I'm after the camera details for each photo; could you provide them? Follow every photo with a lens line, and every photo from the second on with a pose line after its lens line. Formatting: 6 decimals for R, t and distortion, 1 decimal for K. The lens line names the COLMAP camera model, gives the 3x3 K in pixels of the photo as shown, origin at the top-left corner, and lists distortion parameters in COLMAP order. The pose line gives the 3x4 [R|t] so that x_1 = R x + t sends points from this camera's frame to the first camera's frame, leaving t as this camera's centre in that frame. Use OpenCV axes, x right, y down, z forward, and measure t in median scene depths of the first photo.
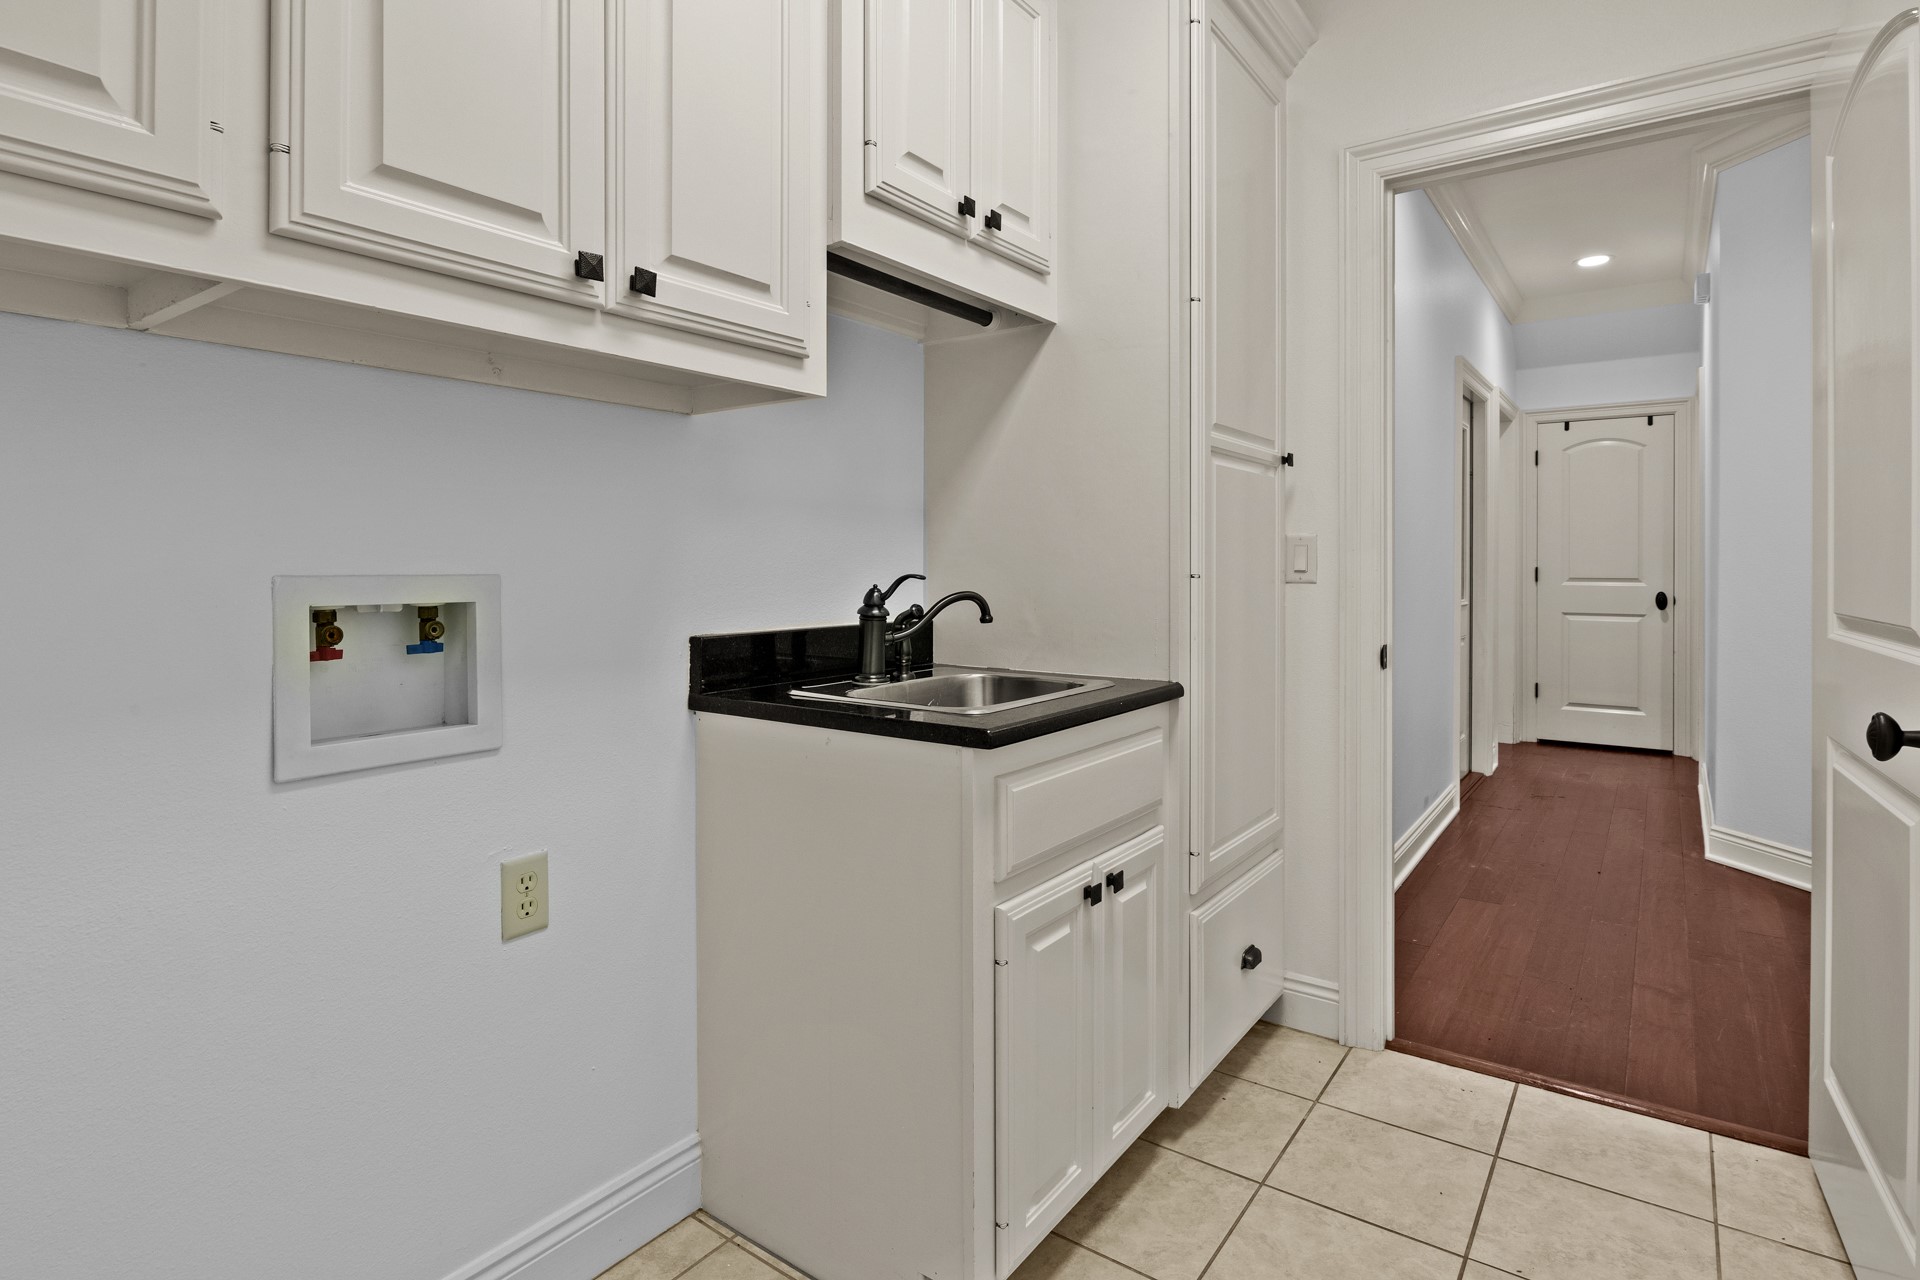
lens RADIAL K [[987.4, 0, 962.2], [0, 987.4, 553.9], [0, 0, 1]] dist [-0.006296, -0.000689]
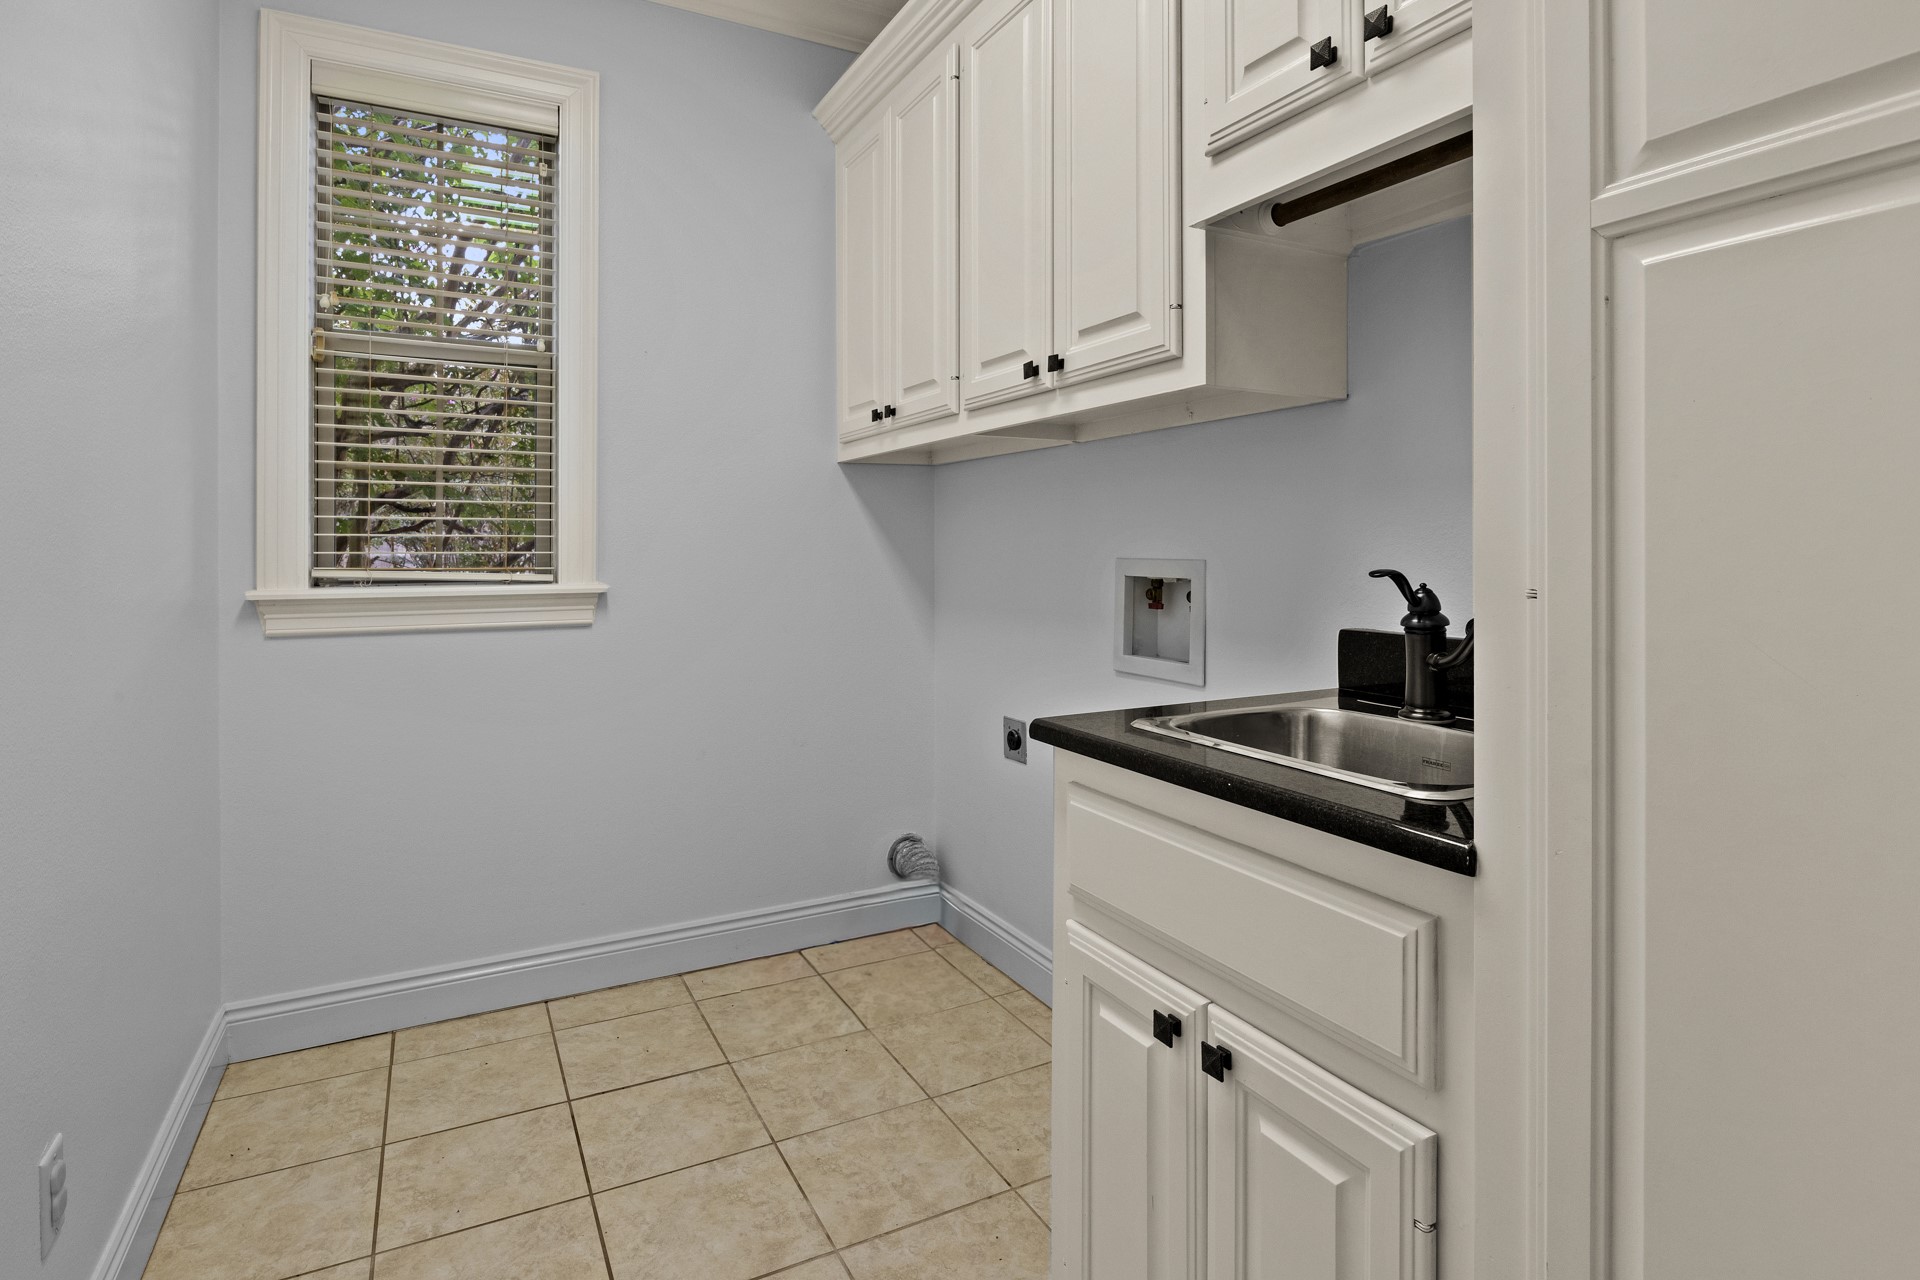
lens RADIAL K [[987.4, 0, 962.2], [0, 987.4, 553.9], [0, 0, 1]] dist [-0.006296, -0.000689]
pose [[-0.448329, 0.002132, -0.893866, 0.912867], [0.000373, 0.999998, 0.002197, 0.008859], [0.893869, 0.000651, -0.448329, 1.309039]]
